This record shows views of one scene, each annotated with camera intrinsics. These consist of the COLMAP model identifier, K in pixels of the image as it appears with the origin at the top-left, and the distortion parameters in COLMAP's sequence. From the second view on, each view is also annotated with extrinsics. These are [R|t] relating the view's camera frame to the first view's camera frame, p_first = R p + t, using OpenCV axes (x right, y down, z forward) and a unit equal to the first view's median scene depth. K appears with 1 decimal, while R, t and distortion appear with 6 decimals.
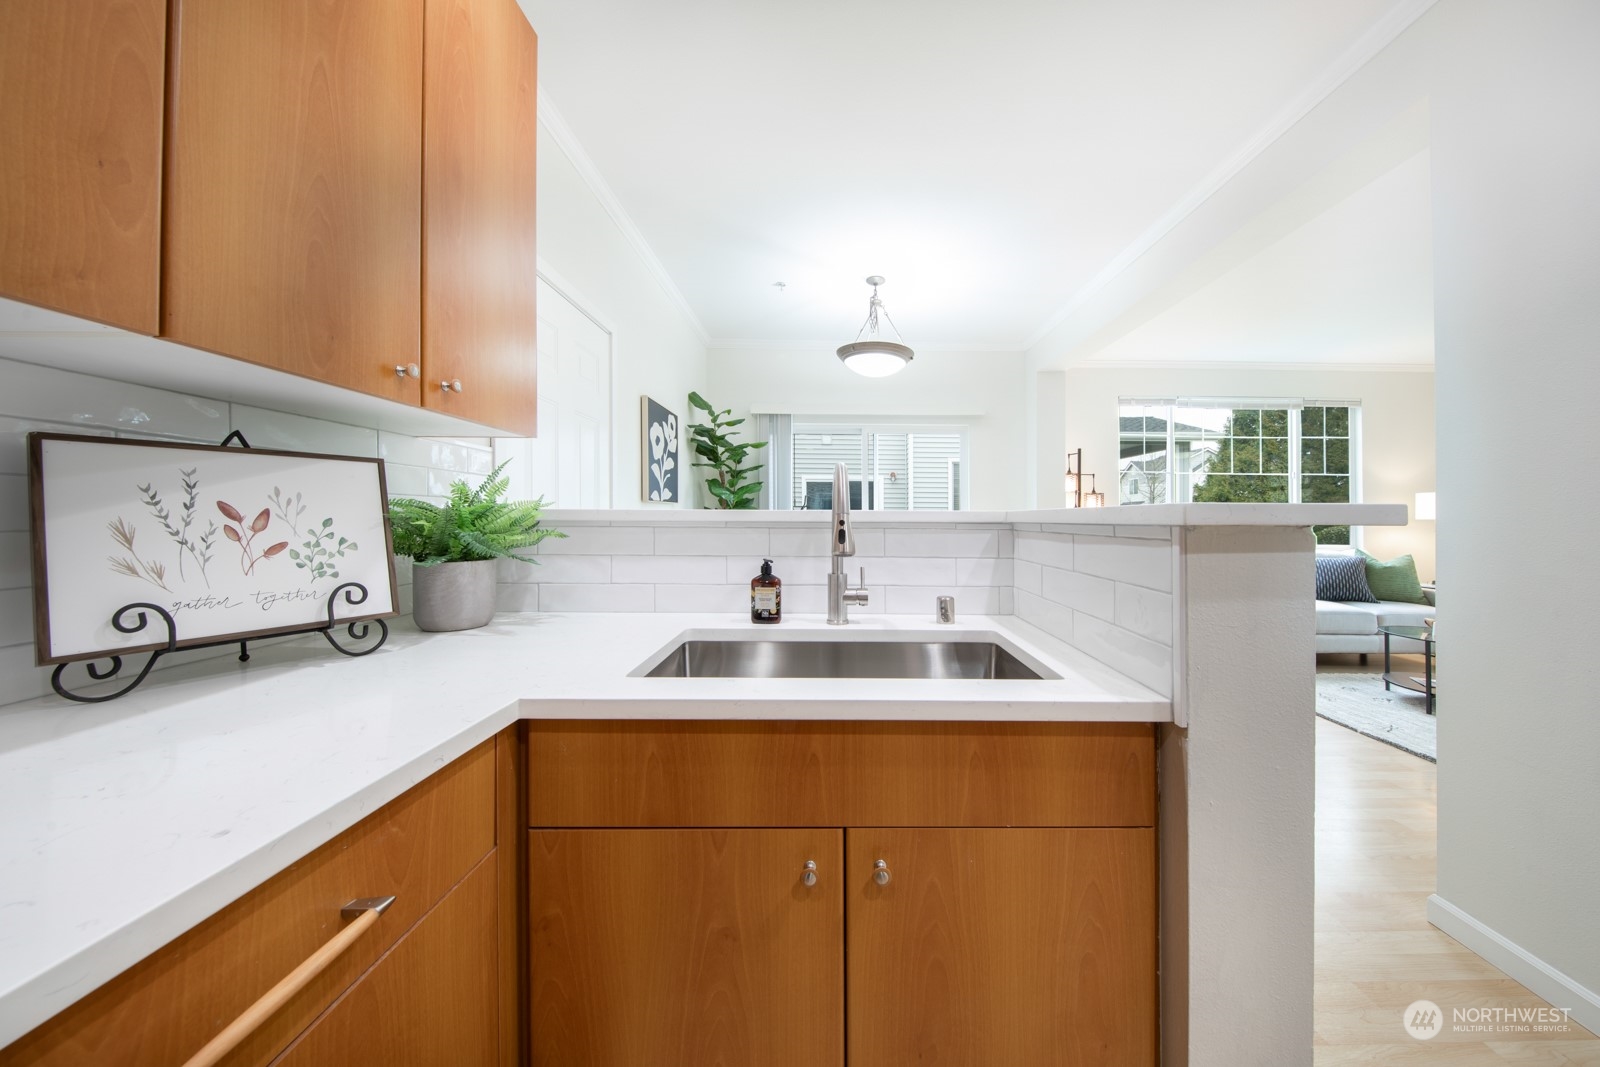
lens RADIAL K [[515.7, 0, 835.7], [0, 515.7, 516.3], [0, 0, 1]] dist [0.017573, -0.007057]
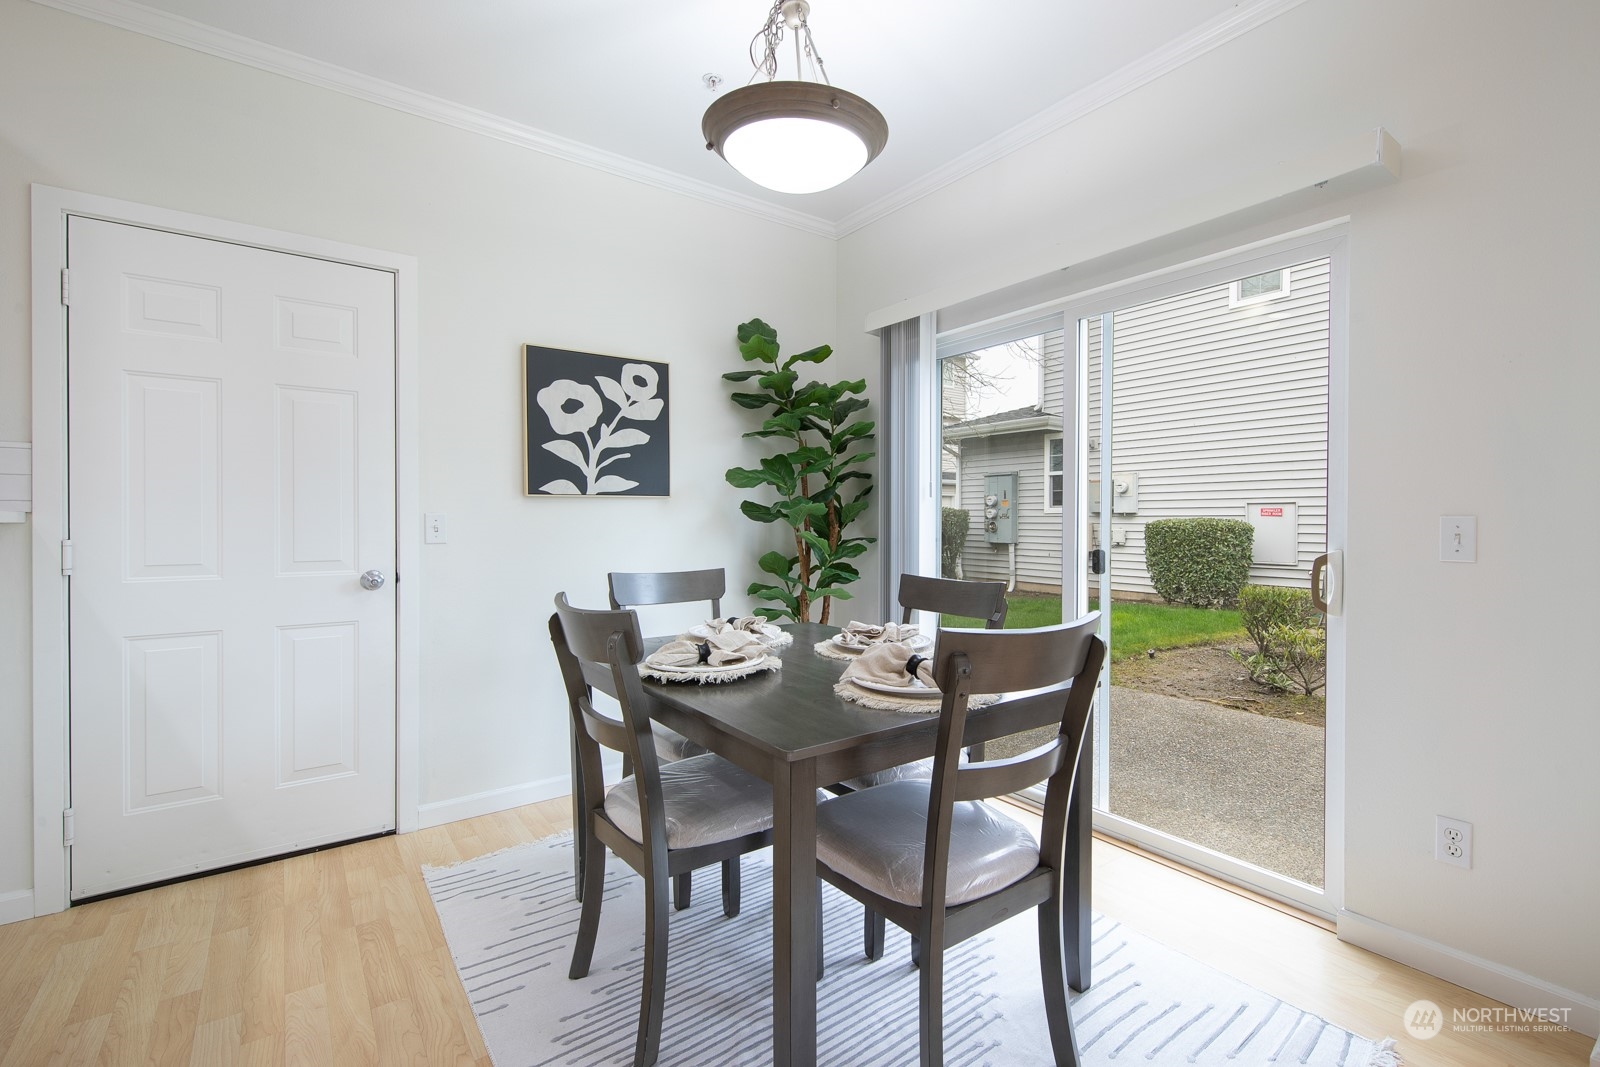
lens RADIAL K [[710.2, 0, 842.4], [0, 710.2, 520.2], [0, 0, 1]] dist [-0.000693, -0.000164]
pose [[0.603548, -0.008887, -0.797277, 1.969167], [0.009594, 0.999946, -0.003883, 0.033842], [0.797269, -0.005306, 0.603601, 2.317134]]
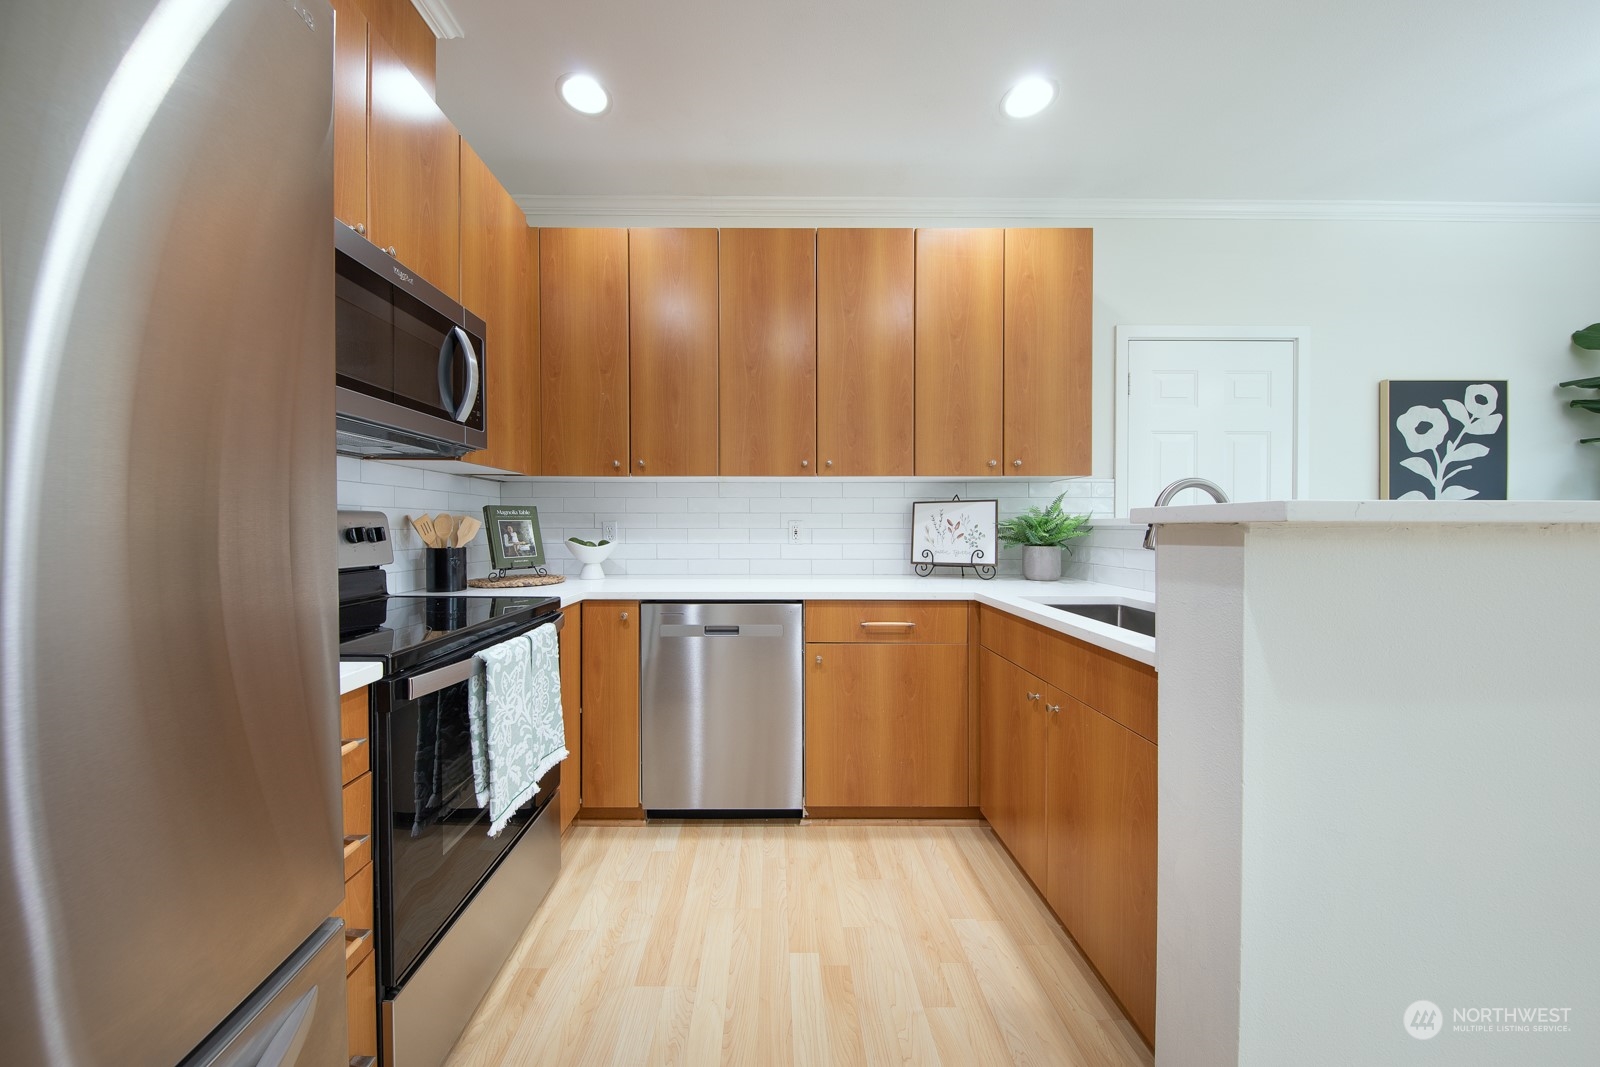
lens RADIAL K [[517.4, 0, 773.4], [0, 517.4, 528.6], [0, 0, 1]] dist [0.010762, -0.005133]
pose [[-0.004788, -0.002119, -0.999986, 1.488002], [0.004328, 0.999988, -0.002140, 0.022141], [0.999979, -0.004338, -0.004779, -0.001800]]
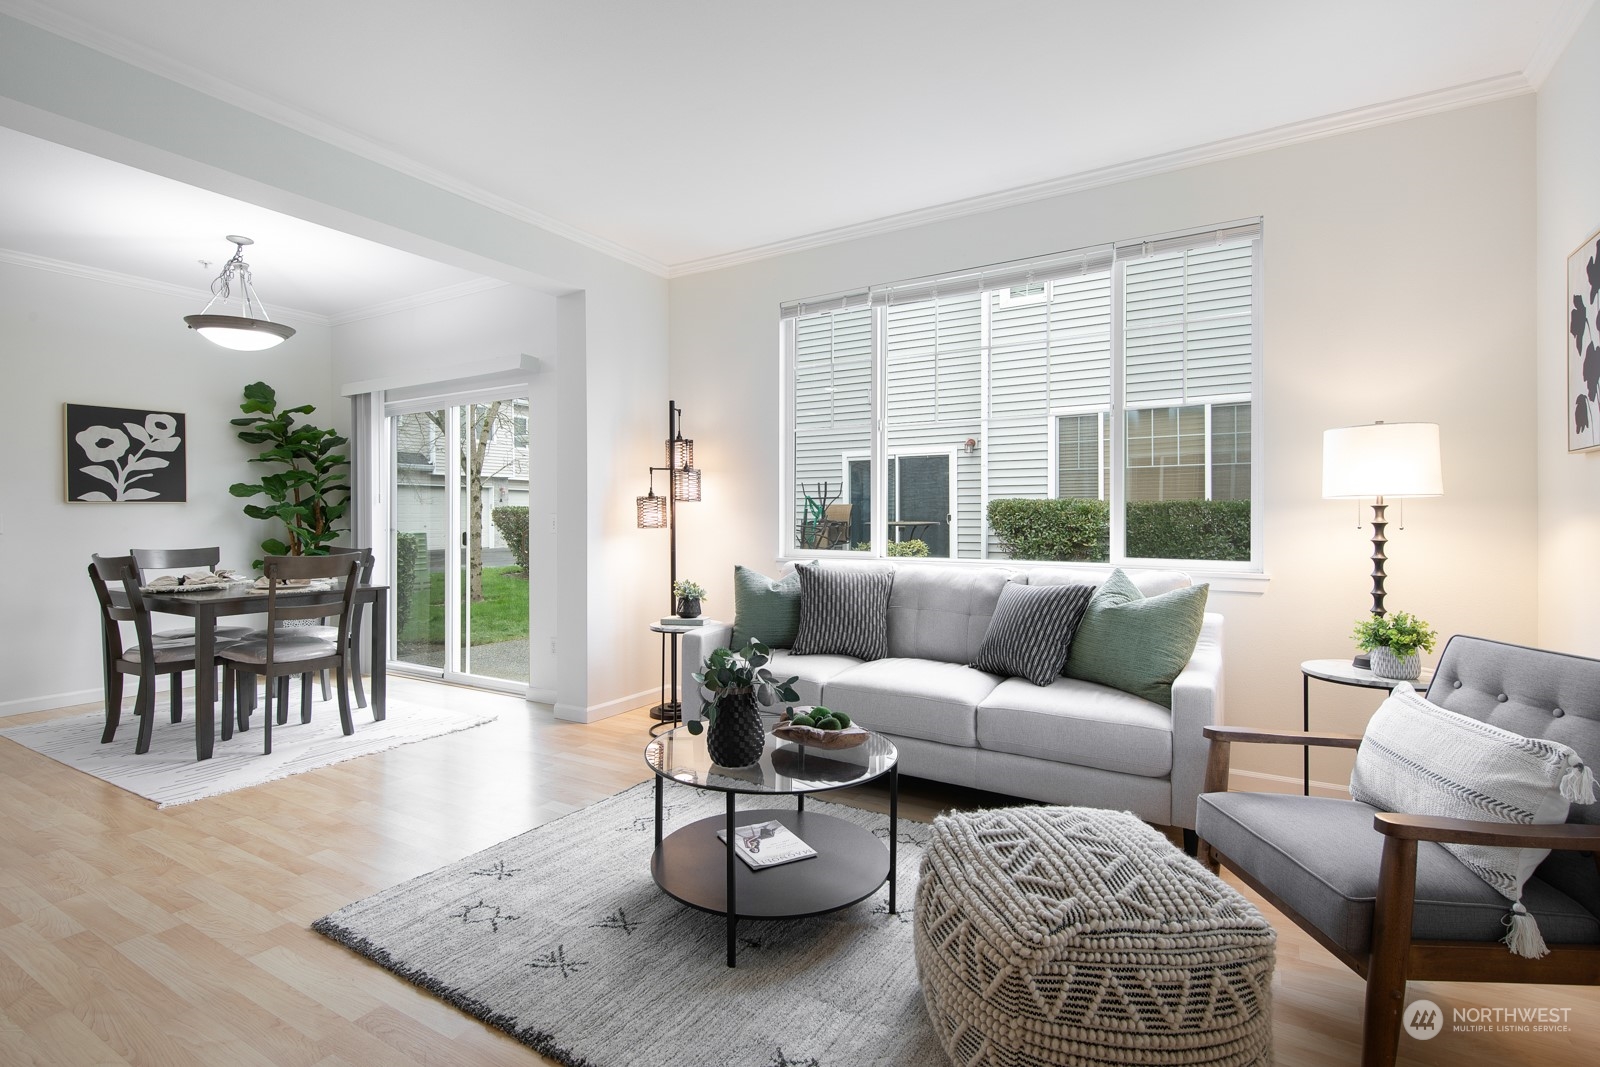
lens RADIAL K [[771.3, 0, 795.5], [0, 771.3, 514.4], [0, 0, 1]] dist [0.003004, -0.001708]
pose [[0.846005, -0.013828, -0.532996, 5.301228], [0.014130, 0.999894, -0.003513, 0.068375], [0.532988, -0.004559, 0.846111, 1.382510]]
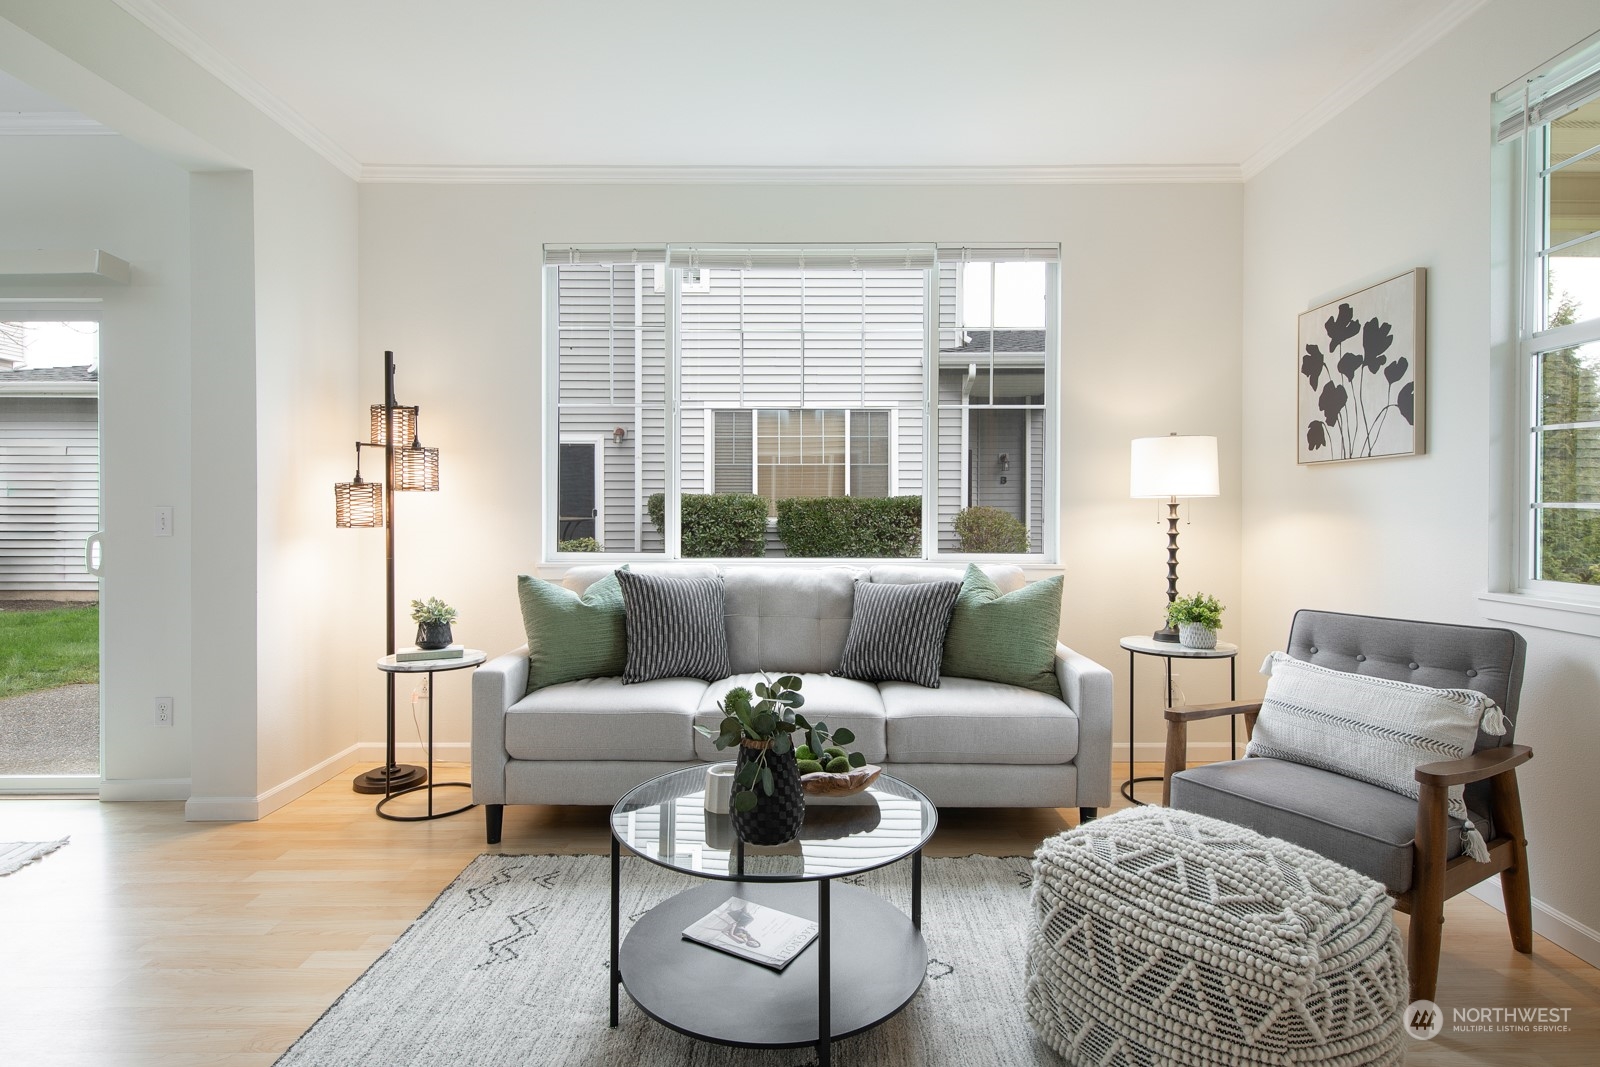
lens RADIAL K [[795.6, 0, 807.2], [0, 795.6, 516.6], [0, 0, 1]] dist [0.010178, -0.001344]
pose [[0.999929, -0.009780, -0.006835, 4.078657], [0.009867, 0.999868, 0.012889, 0.051048], [0.006708, -0.012956, 0.999894, 1.432507]]
